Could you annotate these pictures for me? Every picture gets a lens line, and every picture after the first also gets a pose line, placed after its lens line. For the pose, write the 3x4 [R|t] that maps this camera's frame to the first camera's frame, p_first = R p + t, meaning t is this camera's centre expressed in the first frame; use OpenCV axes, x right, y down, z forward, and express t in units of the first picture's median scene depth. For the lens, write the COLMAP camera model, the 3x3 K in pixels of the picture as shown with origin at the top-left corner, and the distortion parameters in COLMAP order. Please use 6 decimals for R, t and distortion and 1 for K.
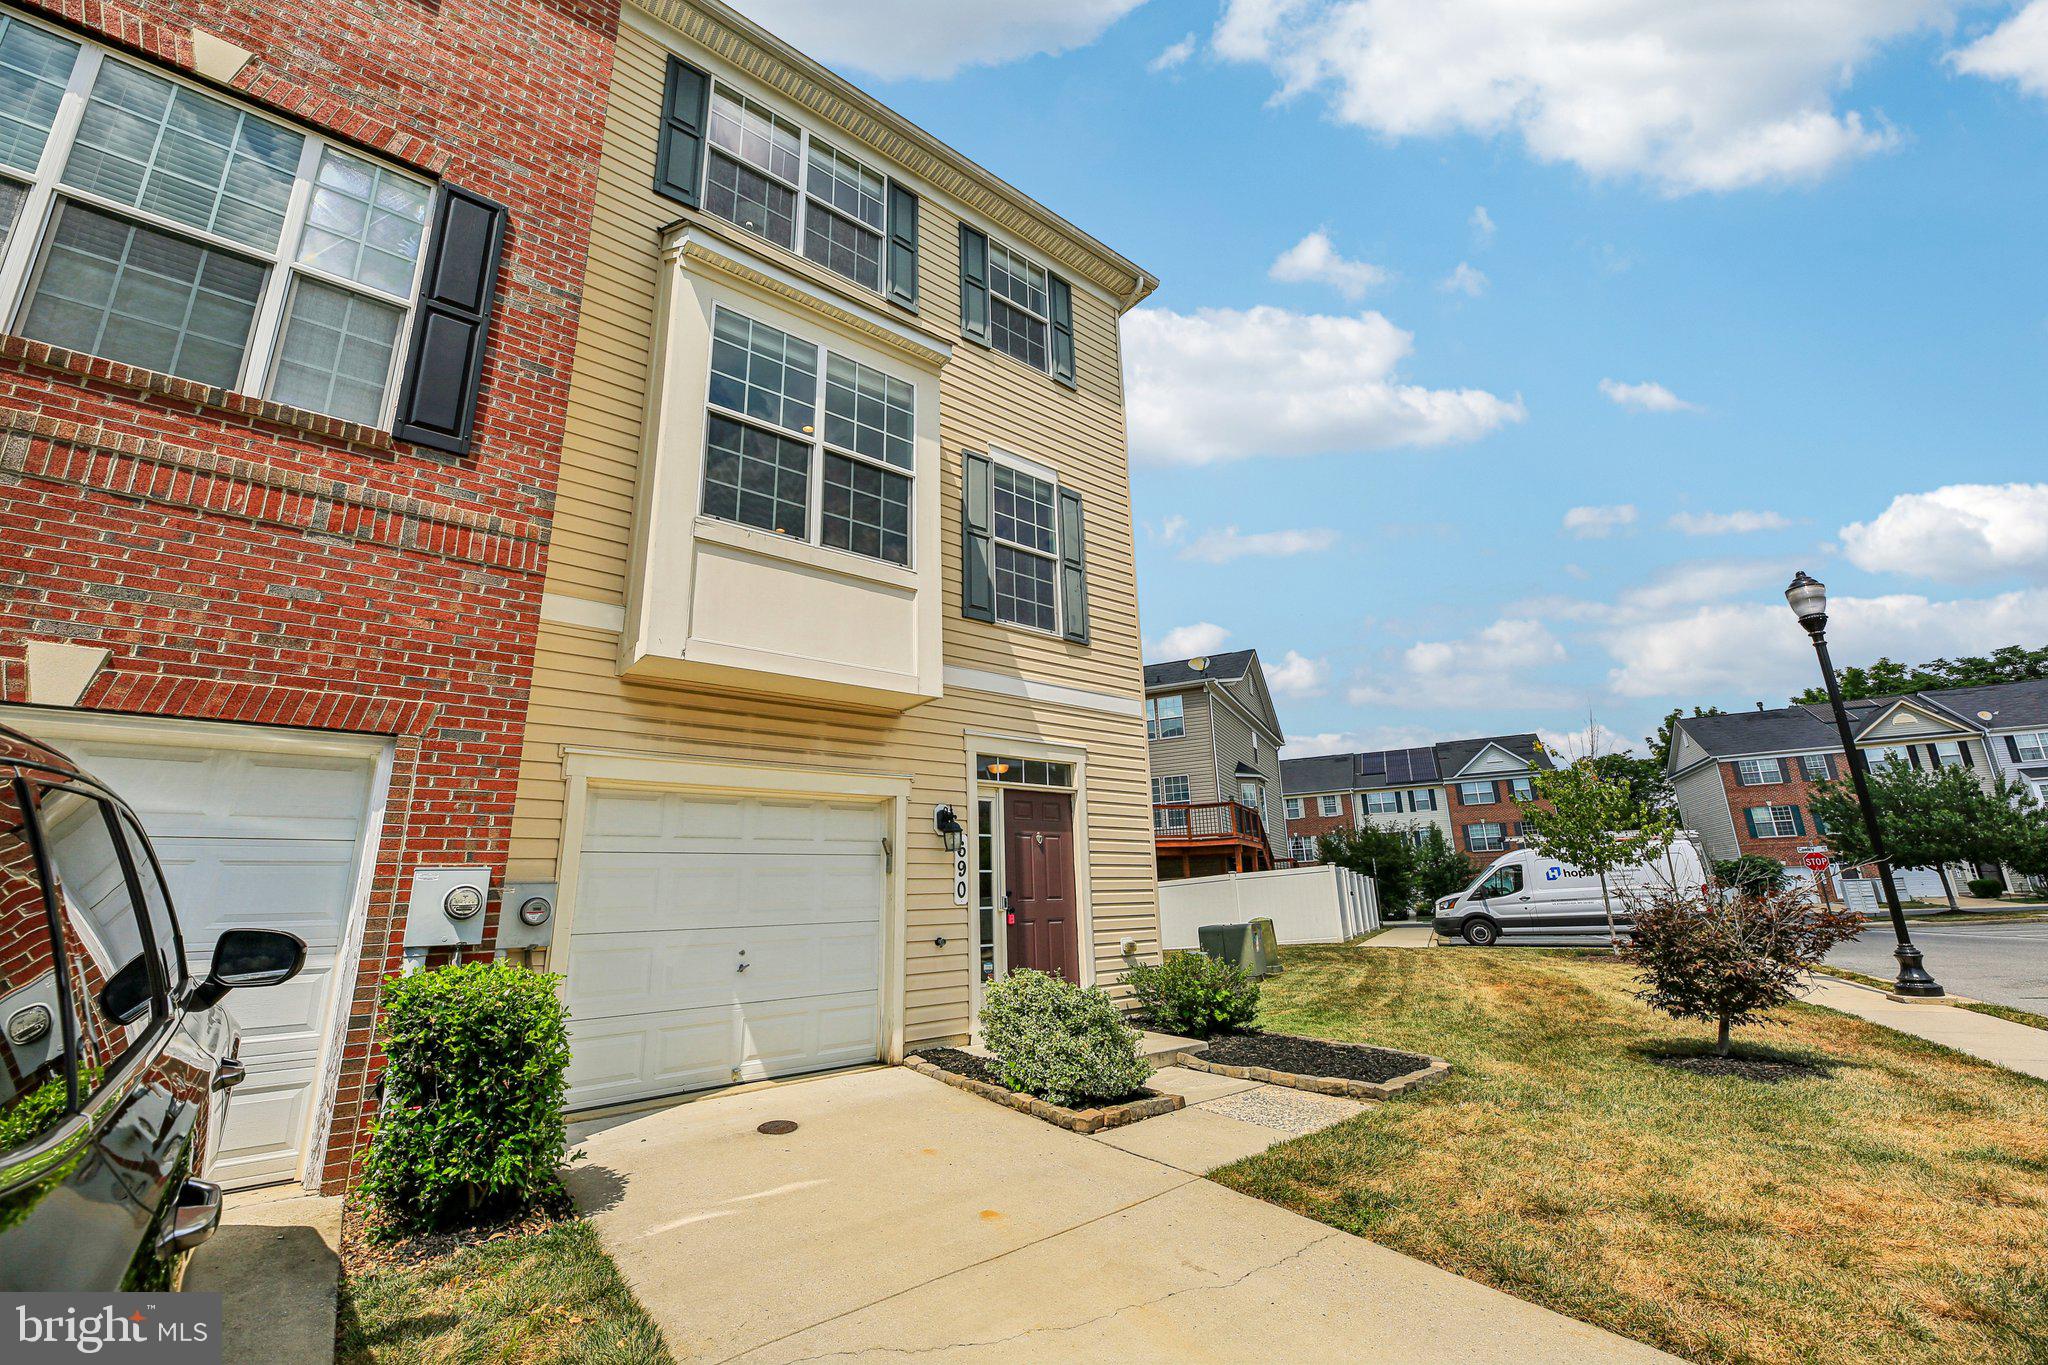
lens RADIAL K [[807.5, 0, 1029.0], [0, 807.5, 694.7], [0, 0, 1]] dist [0.000928, -0.000036]
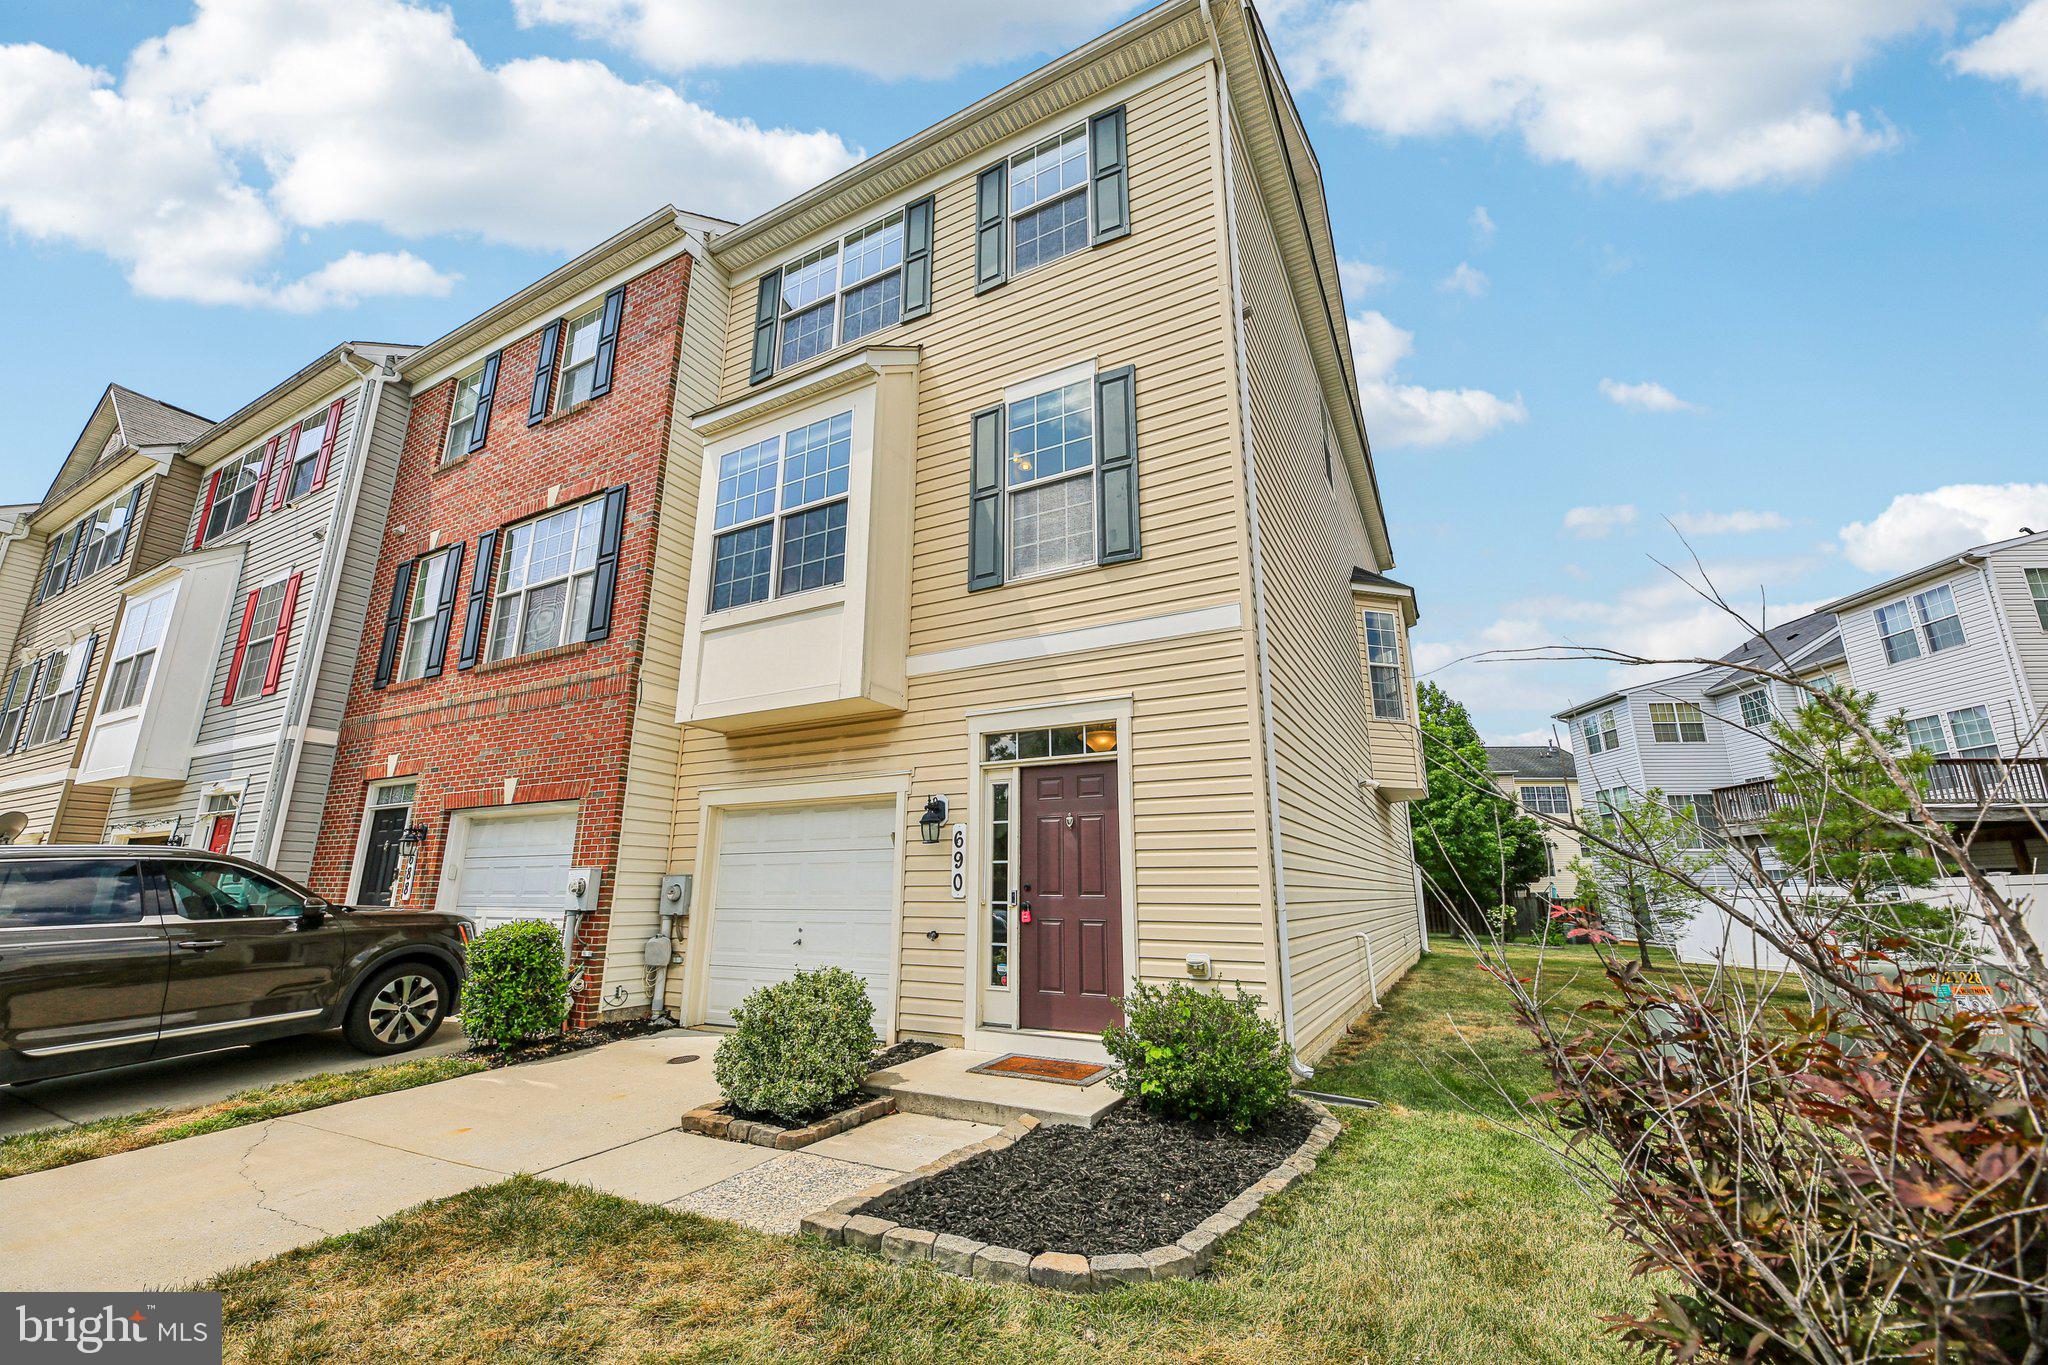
lens RADIAL K [[837.7, 0, 1012.8], [0, 837.7, 670.6], [0, 0, 1]] dist [-0.002558, -0.000935]
pose [[0.387627, -0.206093, -0.898483, 0.894624], [0.220427, 0.967134, -0.126743, 0.143153], [0.895074, -0.148920, 0.420315, 0.696225]]
